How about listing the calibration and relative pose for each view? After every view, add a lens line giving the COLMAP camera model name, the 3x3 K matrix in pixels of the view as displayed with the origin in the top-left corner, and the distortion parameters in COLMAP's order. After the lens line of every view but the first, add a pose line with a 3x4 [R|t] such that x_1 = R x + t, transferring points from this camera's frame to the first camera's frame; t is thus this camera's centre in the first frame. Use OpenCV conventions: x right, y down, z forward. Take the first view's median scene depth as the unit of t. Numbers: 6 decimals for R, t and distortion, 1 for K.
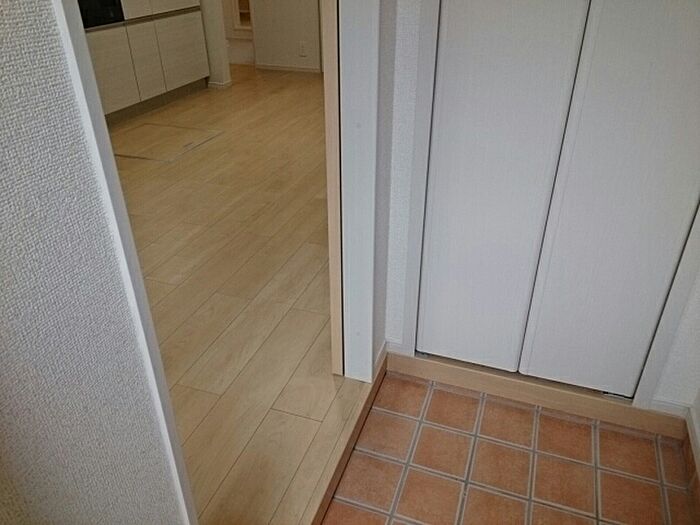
lens RADIAL K [[548.7, 0, 349.3], [0, 548.7, 263.0], [0, 0, 1]] dist [0.051921, -0.002272]
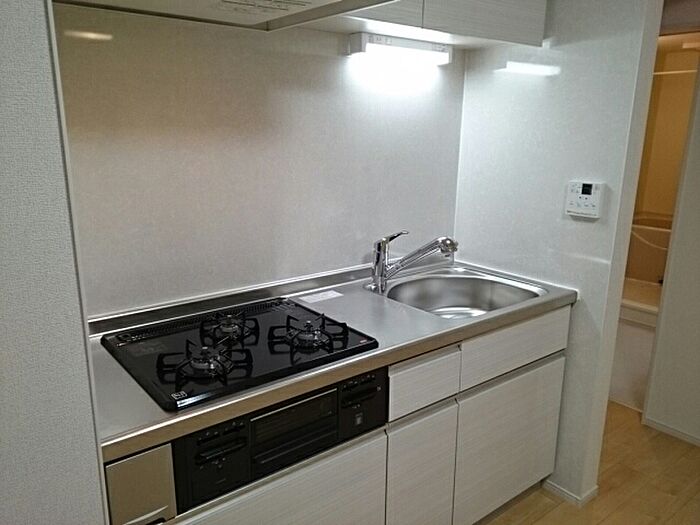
lens RADIAL K [[548.3, 0, 350.0], [0, 548.3, 262.5], [0, 0, 1]] dist [0.049932, 0.000620]
pose [[0.844285, 0.147991, -0.515054, -0.204355], [-0.291076, 0.933619, -0.208879, -0.403660], [0.449952, 0.326273, 0.831317, 0.534046]]
